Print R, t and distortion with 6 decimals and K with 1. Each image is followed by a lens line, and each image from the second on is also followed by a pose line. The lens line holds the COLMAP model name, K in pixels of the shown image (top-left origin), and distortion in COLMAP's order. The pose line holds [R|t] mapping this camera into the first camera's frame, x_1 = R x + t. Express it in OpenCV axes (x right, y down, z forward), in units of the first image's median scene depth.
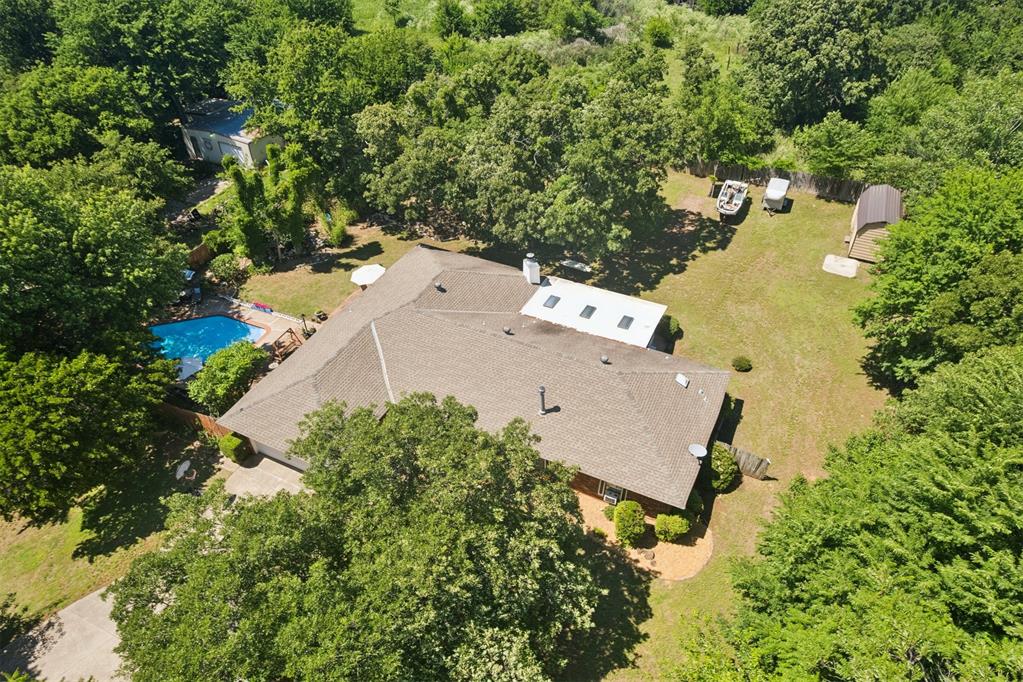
lens RADIAL K [[664.3, 0, 515.0], [0, 664.3, 344.5], [0, 0, 1]] dist [-0.069600, 0.060293]
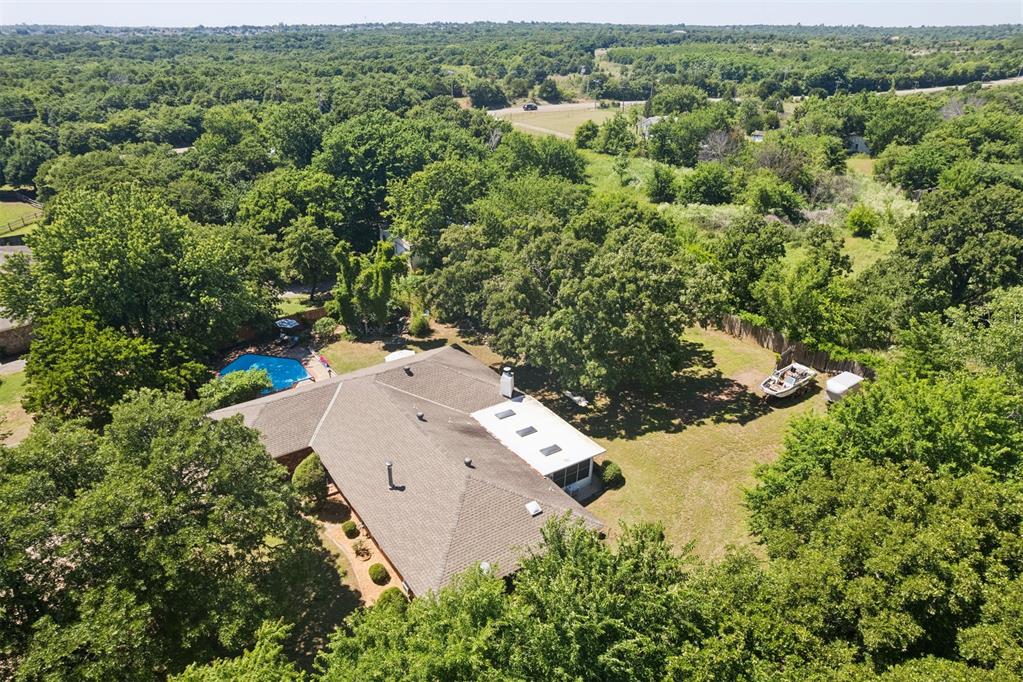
lens RADIAL K [[663.3, 0, 509.8], [0, 663.3, 345.2], [0, 0, 1]] dist [-0.064781, 0.052863]
pose [[0.866522, 0.222593, -0.446758, 0.419563], [-0.319291, 0.935167, -0.153352, -0.007171], [0.383658, 0.275528, 0.881414, 0.046341]]
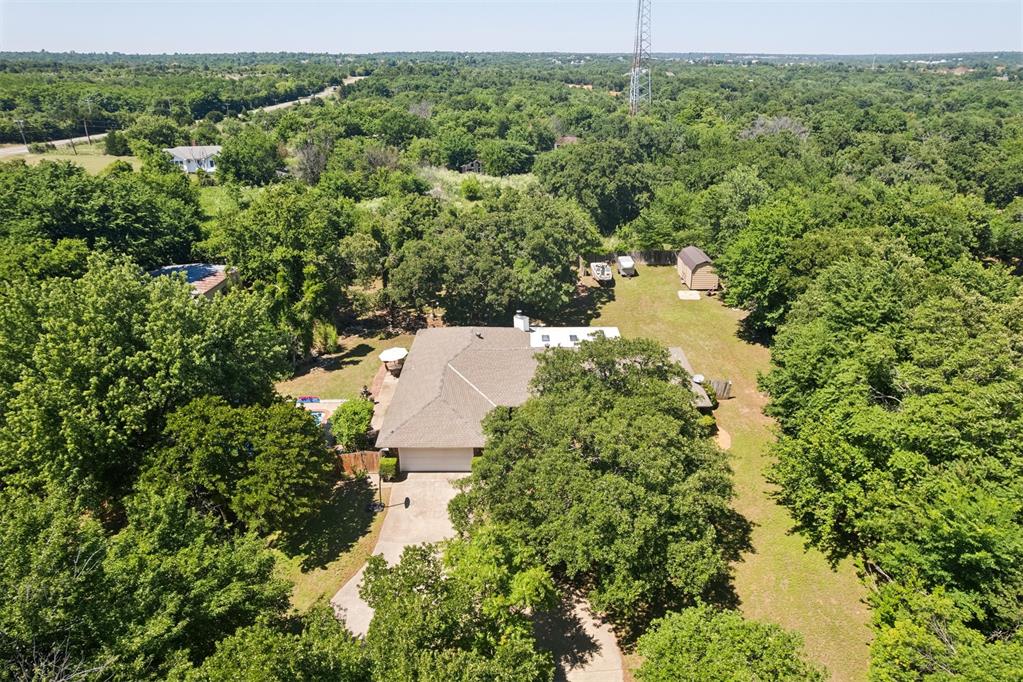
lens RADIAL K [[664.3, 0, 515.0], [0, 664.3, 344.5], [0, 0, 1]] dist [-0.069600, 0.060293]
pose [[0.901113, -0.174097, 0.397097, -0.469103], [0.273482, 0.938905, -0.208963, 0.186646], [-0.336456, 0.296898, 0.893671, -0.189387]]
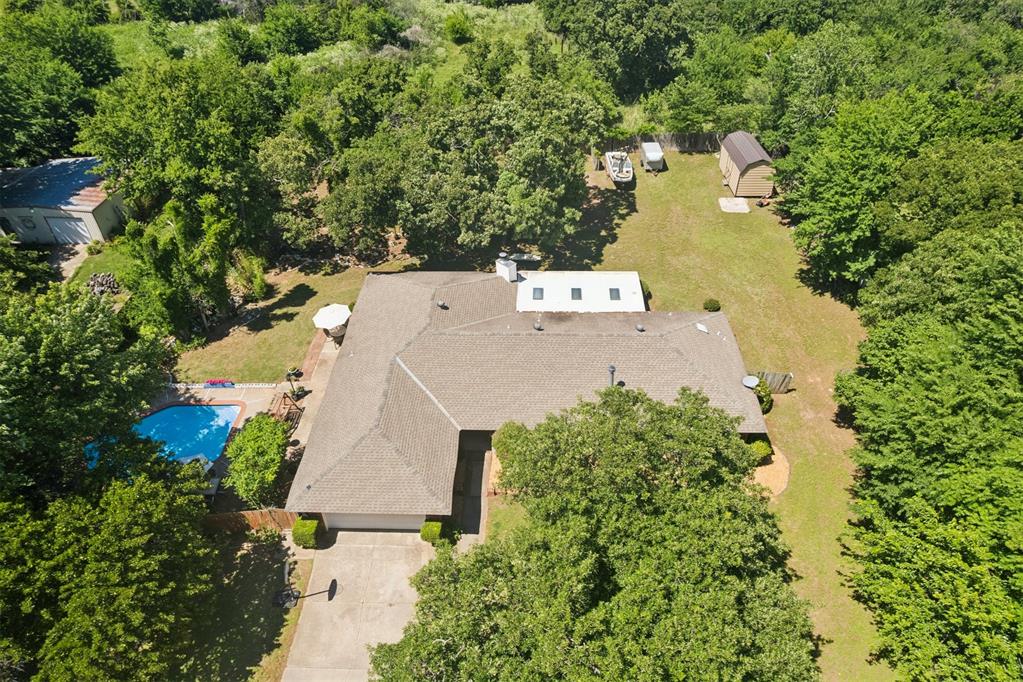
lens RADIAL K [[663.3, 0, 509.8], [0, 663.3, 345.2], [0, 0, 1]] dist [-0.064781, 0.052863]
pose [[0.910817, -0.267487, 0.314424, -0.274112], [0.268338, 0.962433, 0.041445, -0.035288], [-0.313698, 0.046623, 0.948377, 0.040063]]
